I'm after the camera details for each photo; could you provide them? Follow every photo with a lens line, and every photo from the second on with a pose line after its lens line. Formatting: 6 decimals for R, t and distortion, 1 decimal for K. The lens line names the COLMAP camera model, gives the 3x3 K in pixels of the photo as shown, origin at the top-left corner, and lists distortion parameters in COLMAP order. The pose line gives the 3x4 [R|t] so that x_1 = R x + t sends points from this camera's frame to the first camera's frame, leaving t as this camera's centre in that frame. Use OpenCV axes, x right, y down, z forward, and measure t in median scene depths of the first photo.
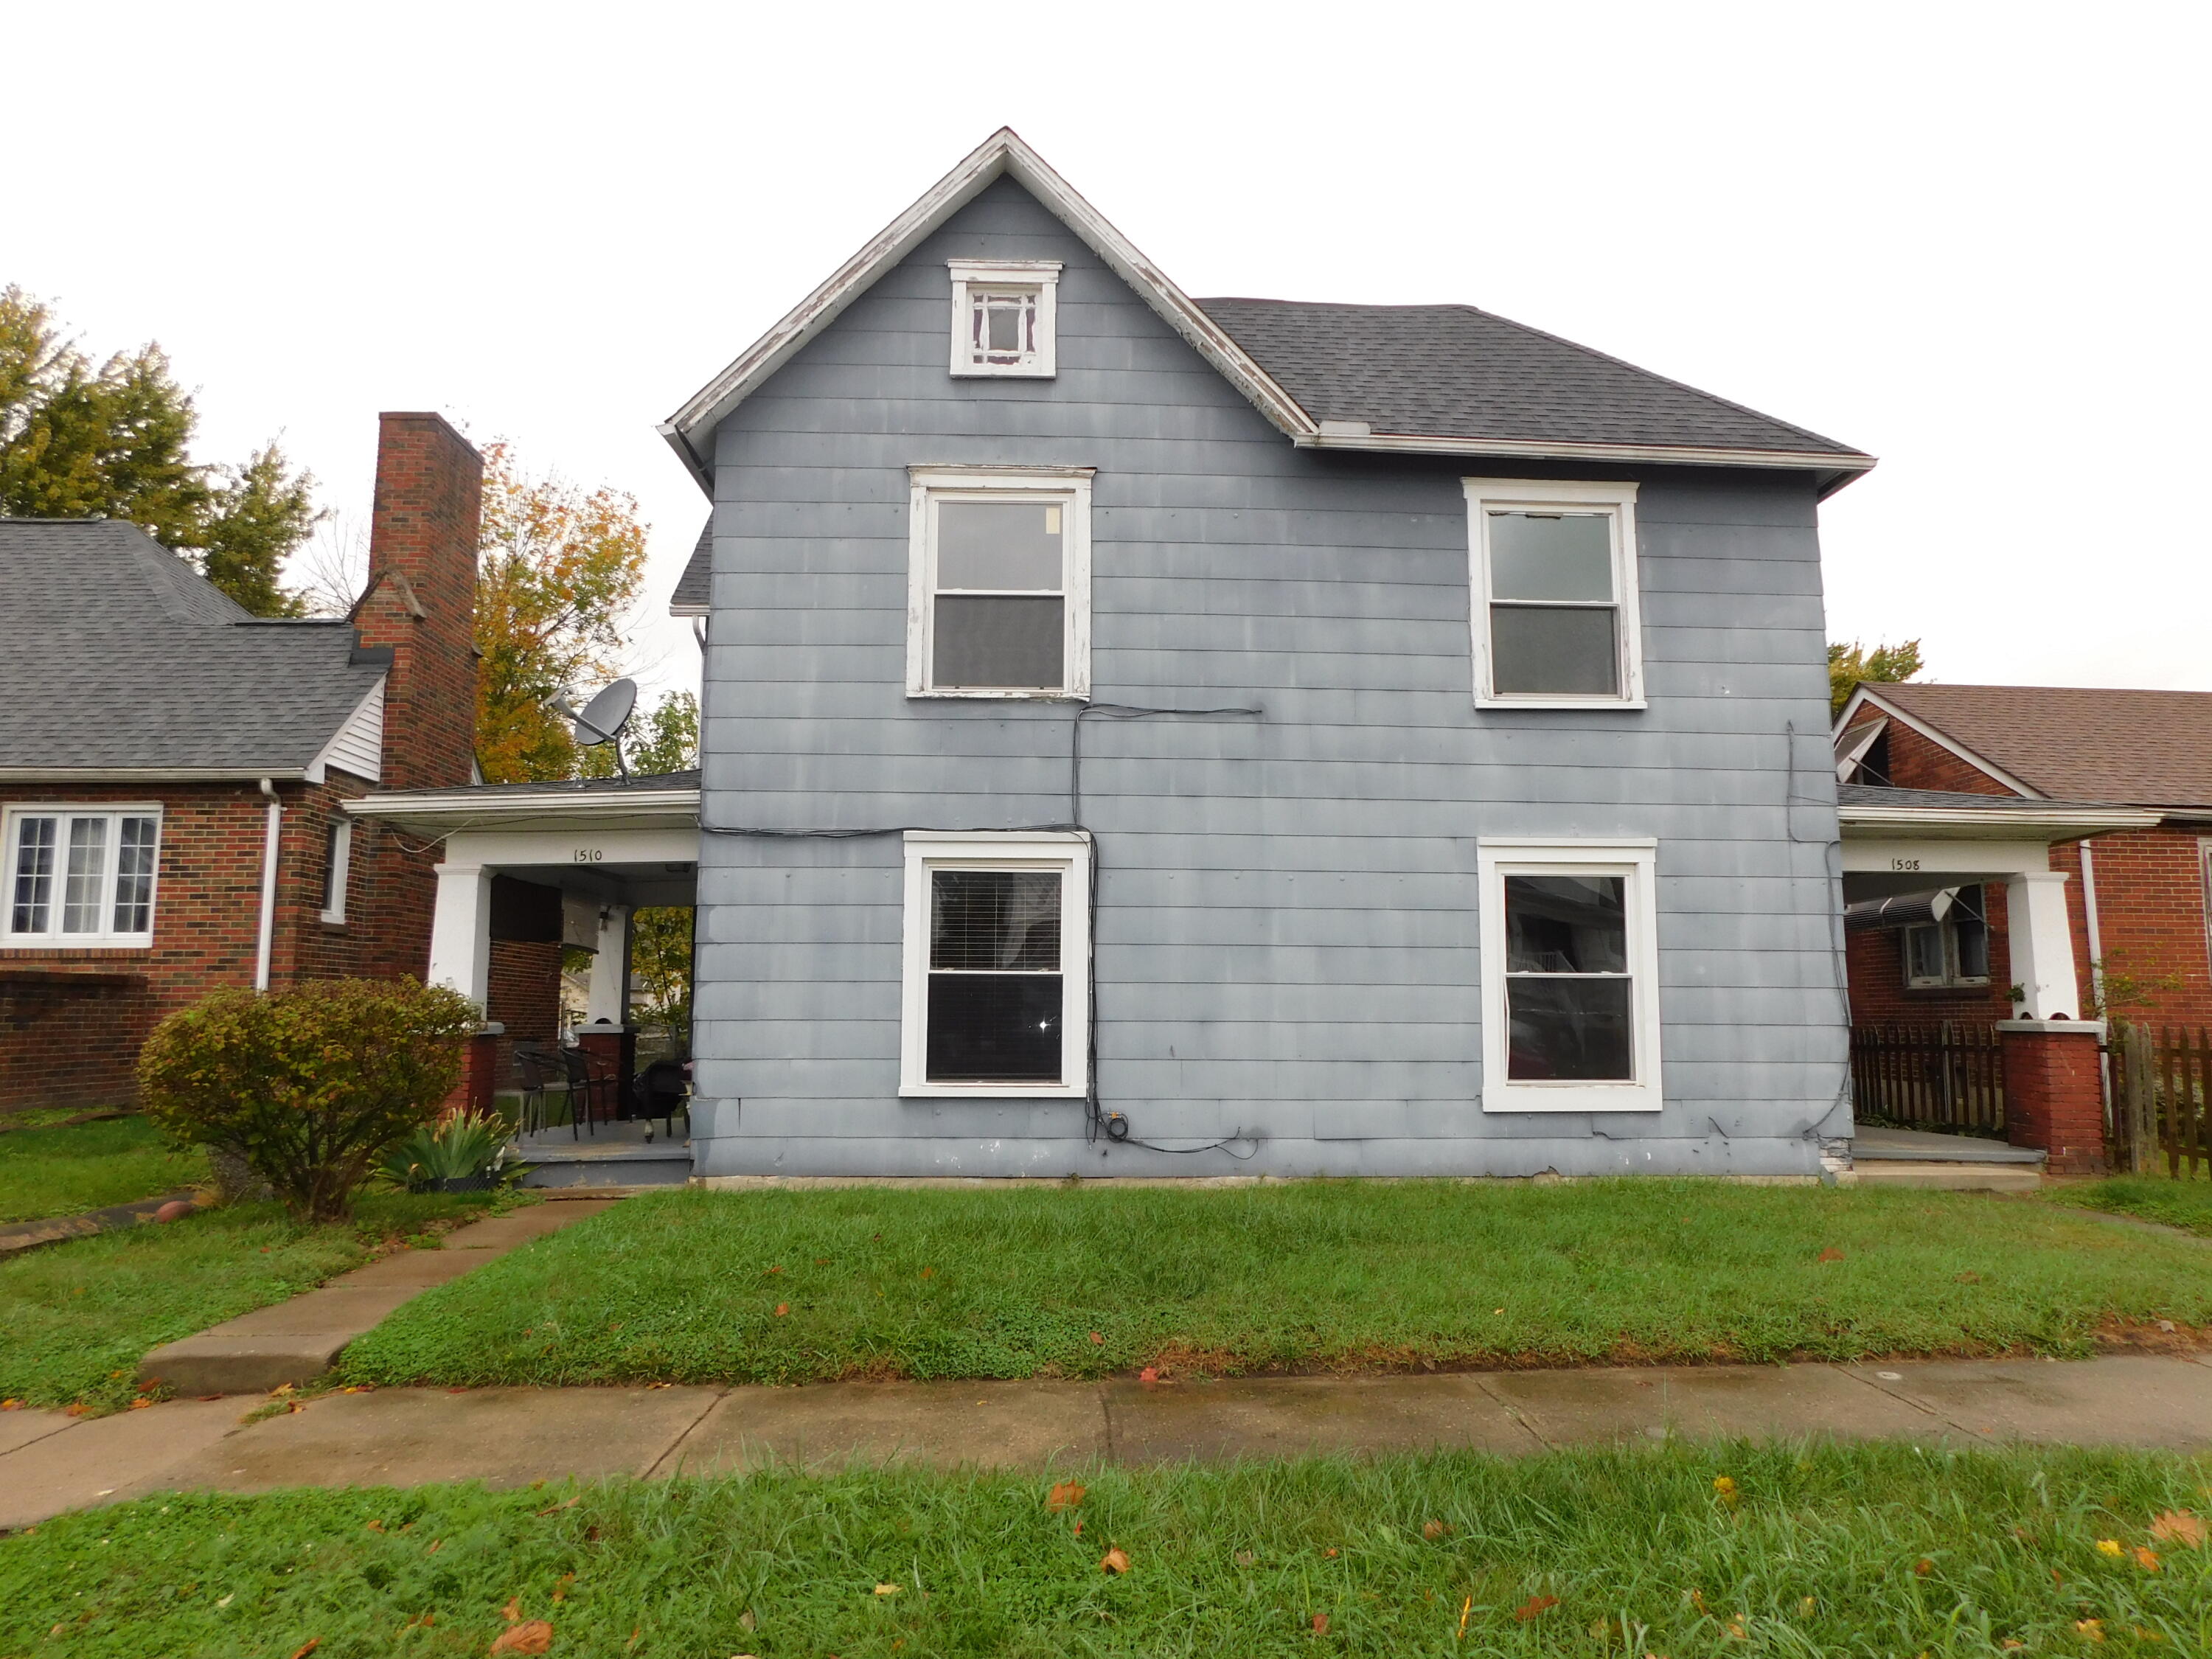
lens RADIAL K [[1448.0, 0, 1098.4], [0, 1448.0, 842.2], [0, 0, 1]] dist [-0.052180, 0.031214]
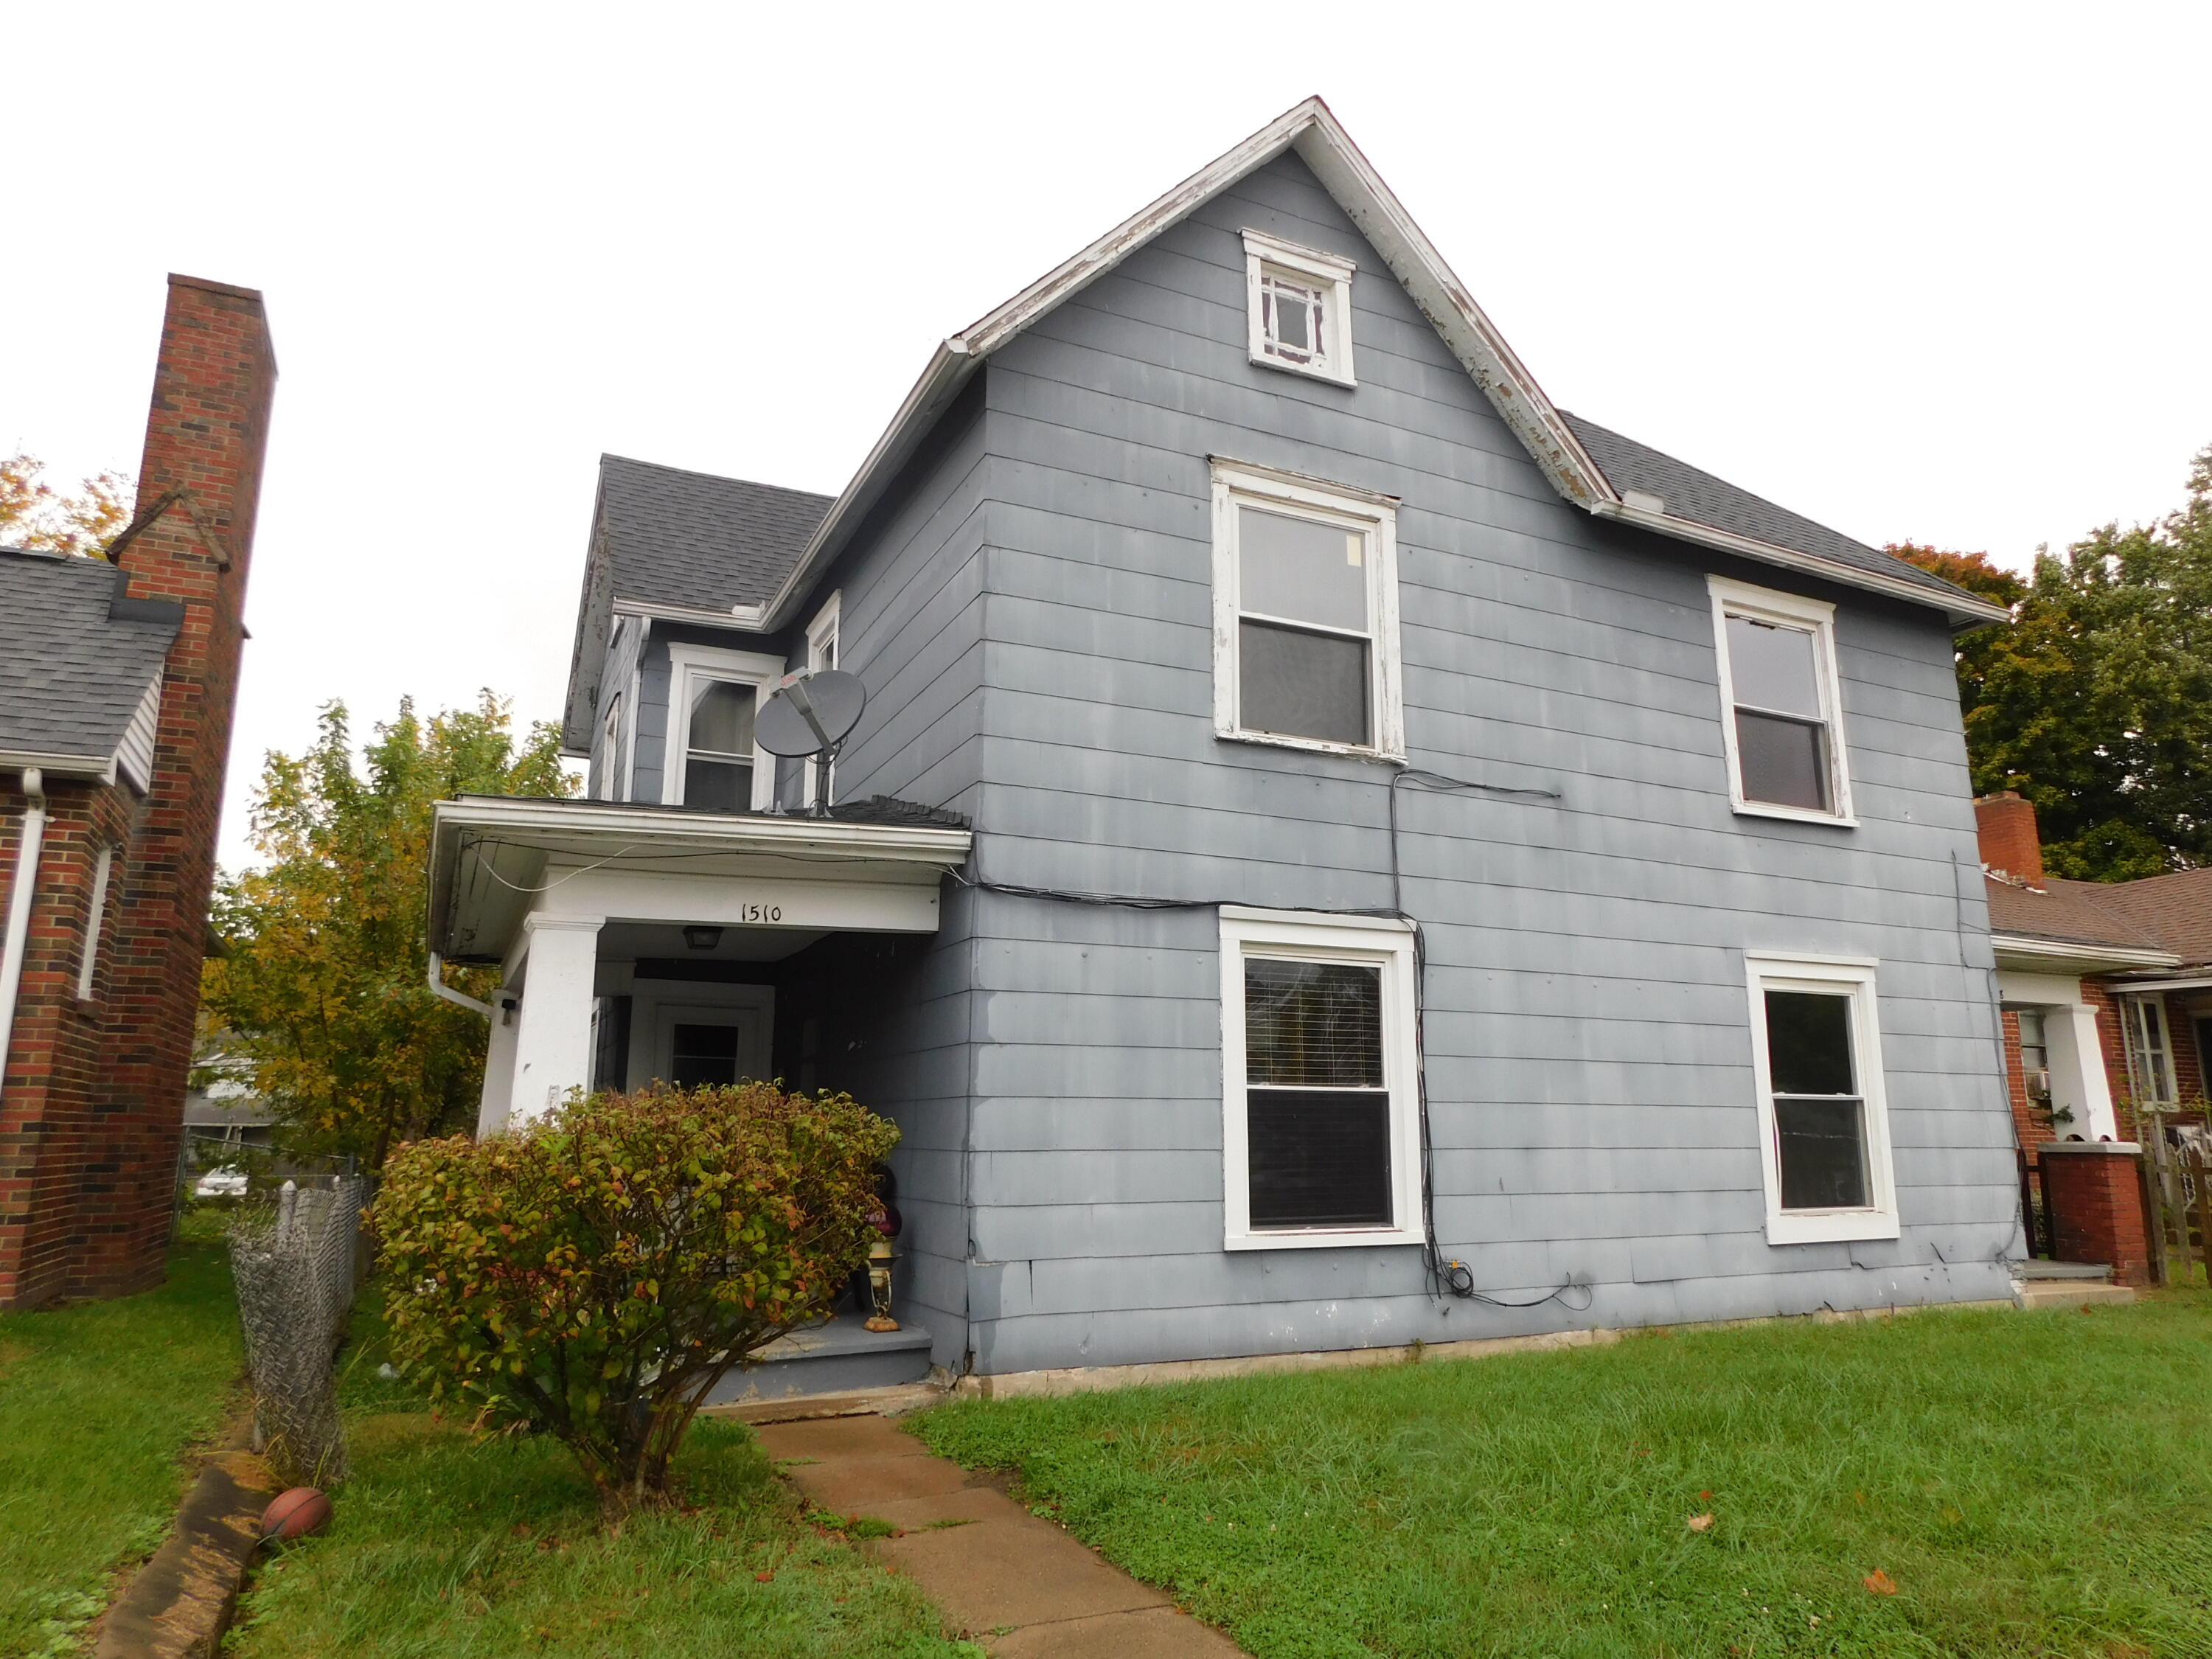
lens RADIAL K [[1448.0, 0, 1100.6], [0, 1448.0, 844.7], [0, 0, 1]] dist [-0.052180, 0.031214]
pose [[0.920061, 0.076328, 0.384269, -0.488177], [-0.043190, 0.994620, -0.094155, 0.035565], [-0.389388, 0.070032, 0.918408, 0.297312]]
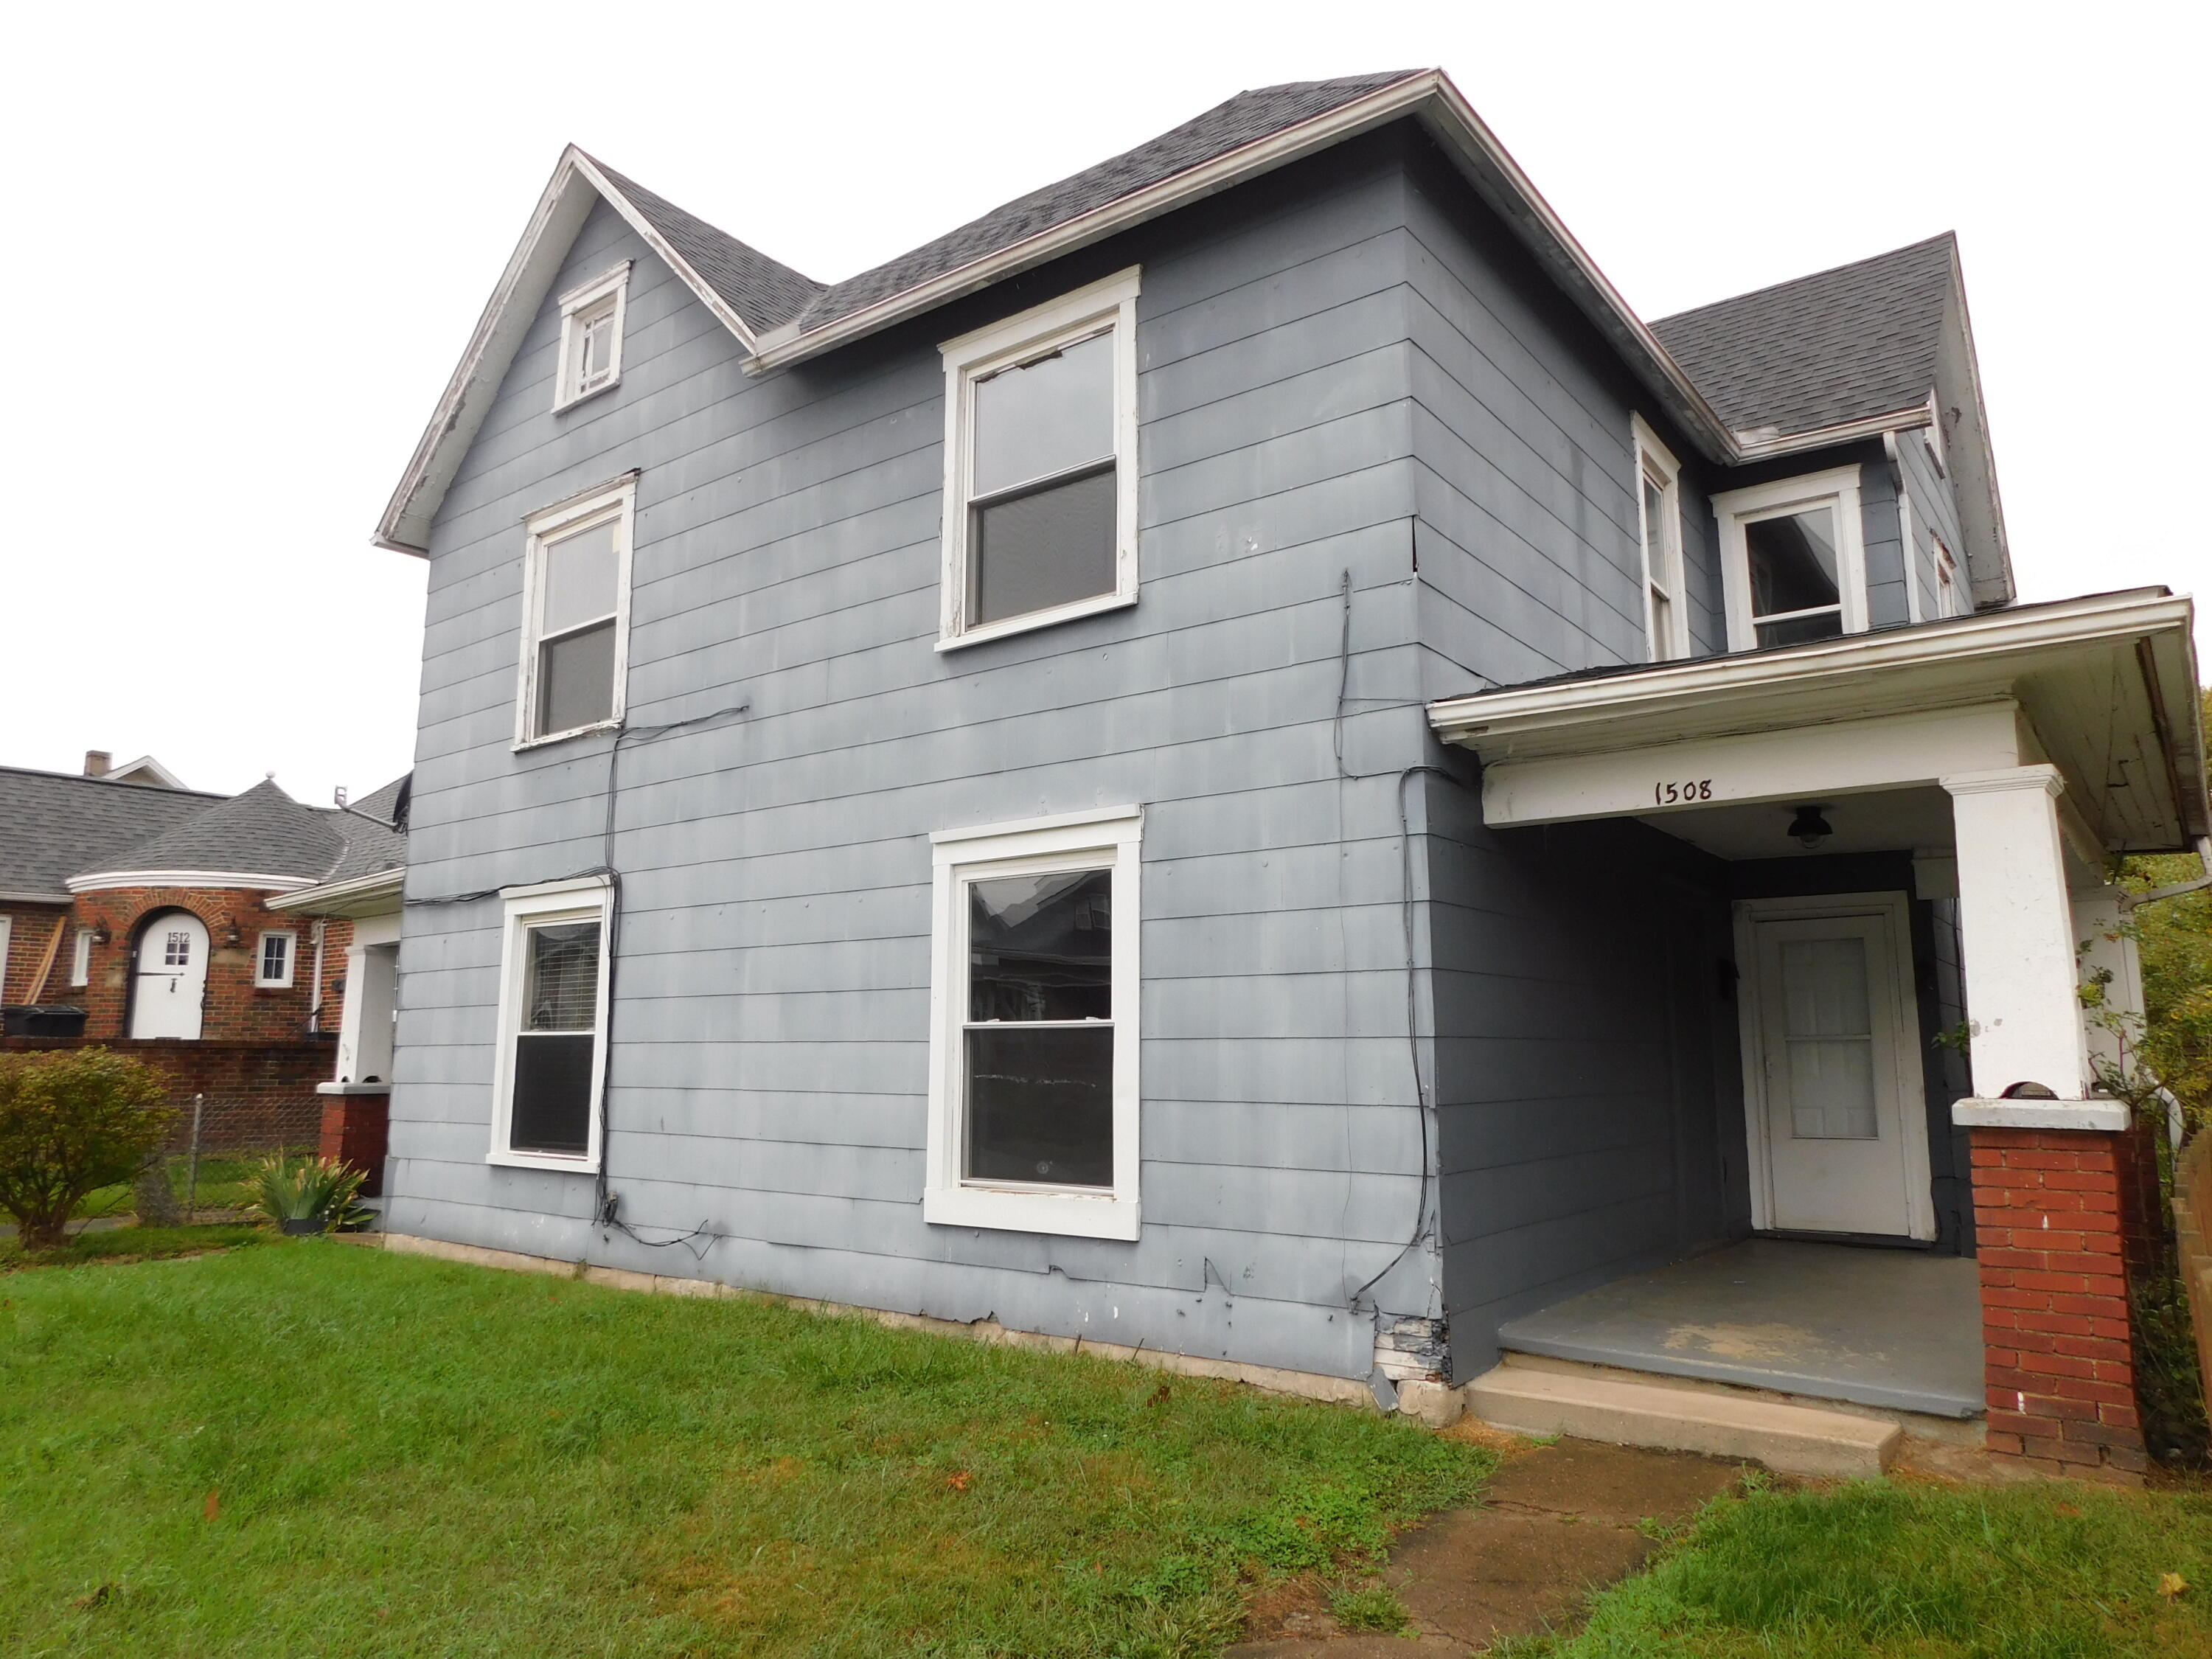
lens RADIAL K [[1448.0, 0, 1105.6], [0, 1448.0, 845.5], [0, 0, 1]] dist [-0.052180, 0.031214]
pose [[0.769551, -0.101115, -0.630529, 0.774259], [0.077289, 0.994874, -0.065213, 0.056081], [0.633891, 0.001452, 0.773421, 0.499834]]
